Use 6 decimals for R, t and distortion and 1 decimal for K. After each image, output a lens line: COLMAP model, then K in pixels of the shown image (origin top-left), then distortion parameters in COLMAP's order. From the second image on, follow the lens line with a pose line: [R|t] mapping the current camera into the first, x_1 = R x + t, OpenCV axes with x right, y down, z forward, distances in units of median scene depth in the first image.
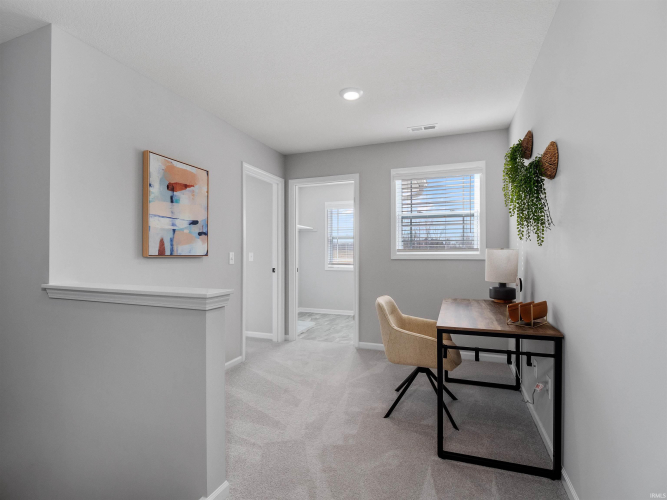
lens RADIAL K [[338.5, 0, 332.0], [0, 338.5, 260.7], [0, 0, 1]] dist [-0.030276, 0.000142]
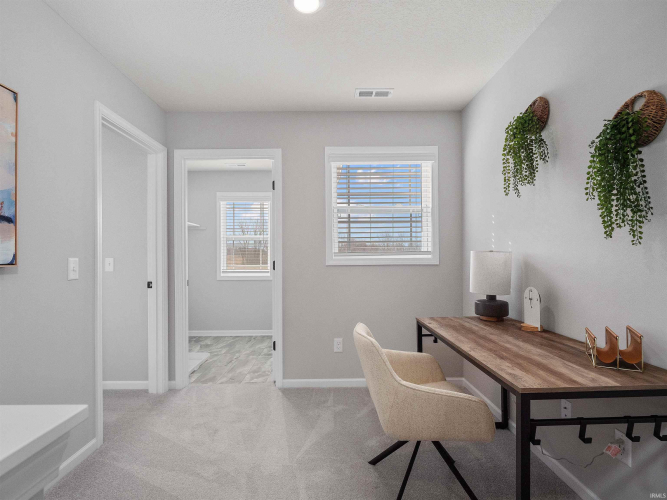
lens RADIAL K [[338.5, 0, 332.0], [0, 338.5, 260.7], [0, 0, 1]] dist [-0.030276, 0.000142]
pose [[0.932309, -0.009145, 0.361547, -0.084841], [0.014133, 0.999838, -0.011154, -0.006838], [-0.361387, 0.015508, 0.932287, 0.291757]]
